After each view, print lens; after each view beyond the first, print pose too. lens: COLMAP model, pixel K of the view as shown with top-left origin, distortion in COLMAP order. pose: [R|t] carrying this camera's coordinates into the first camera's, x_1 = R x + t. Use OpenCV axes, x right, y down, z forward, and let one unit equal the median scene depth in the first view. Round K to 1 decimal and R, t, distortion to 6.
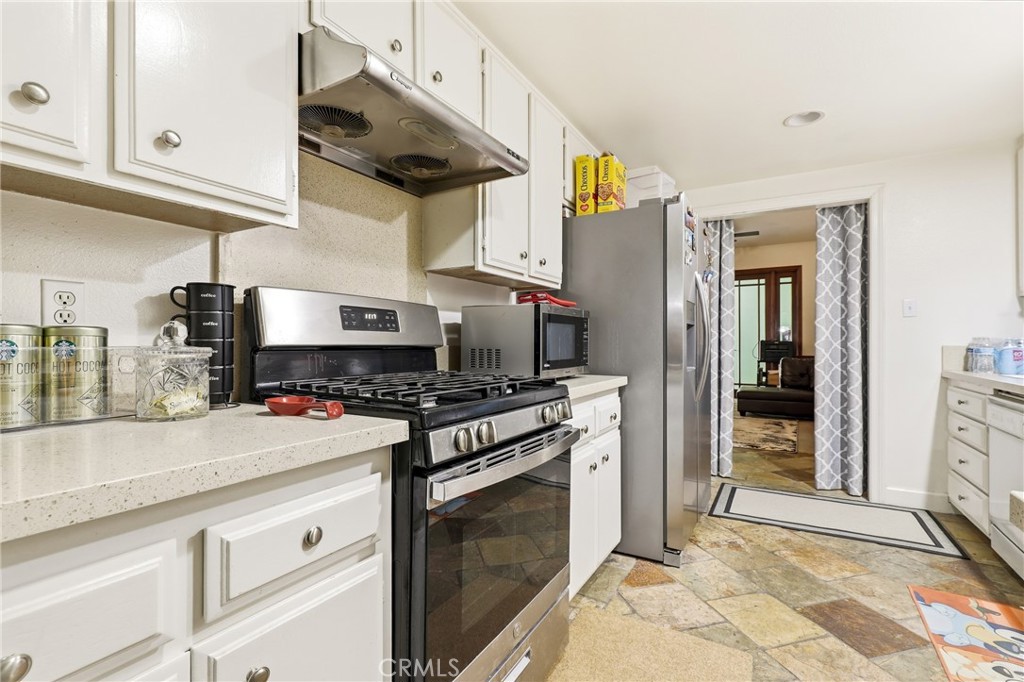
lens RADIAL K [[470.5, 0, 512.0], [0, 470.5, 341.0], [0, 0, 1]] dist [0.000851, 0.000134]
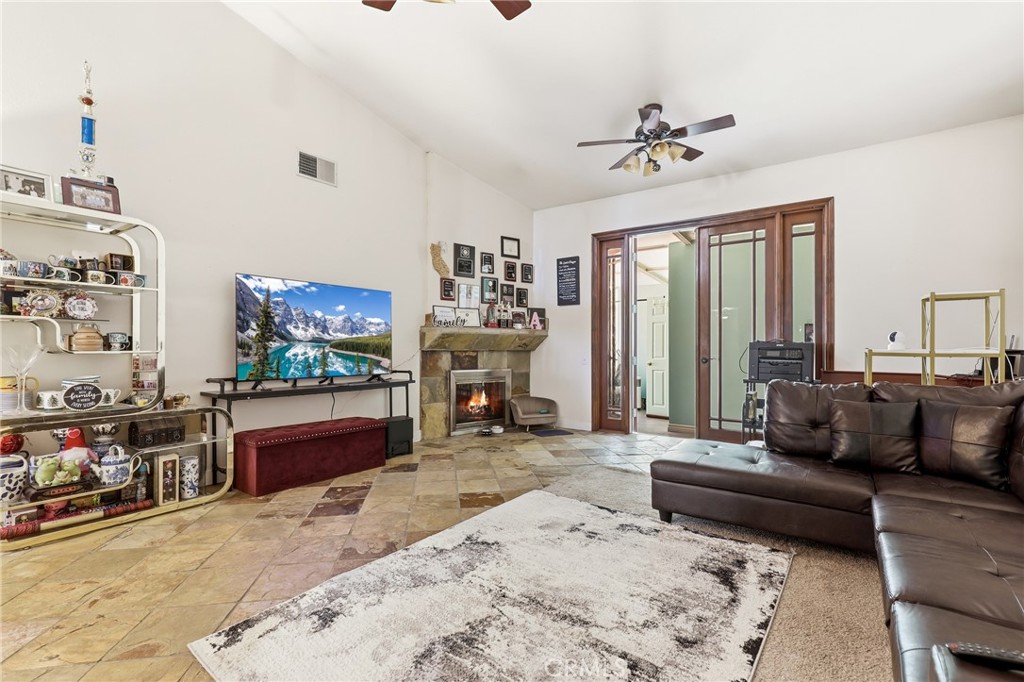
lens RADIAL K [[470.5, 0, 512.0], [0, 470.5, 341.0], [0, 0, 1]] dist [0.000851, 0.000134]
pose [[0.995452, -0.001394, -0.095255, 0.301269], [0.000928, 0.999987, -0.004938, 0.001149], [0.095260, 0.004827, 0.995441, 0.434557]]
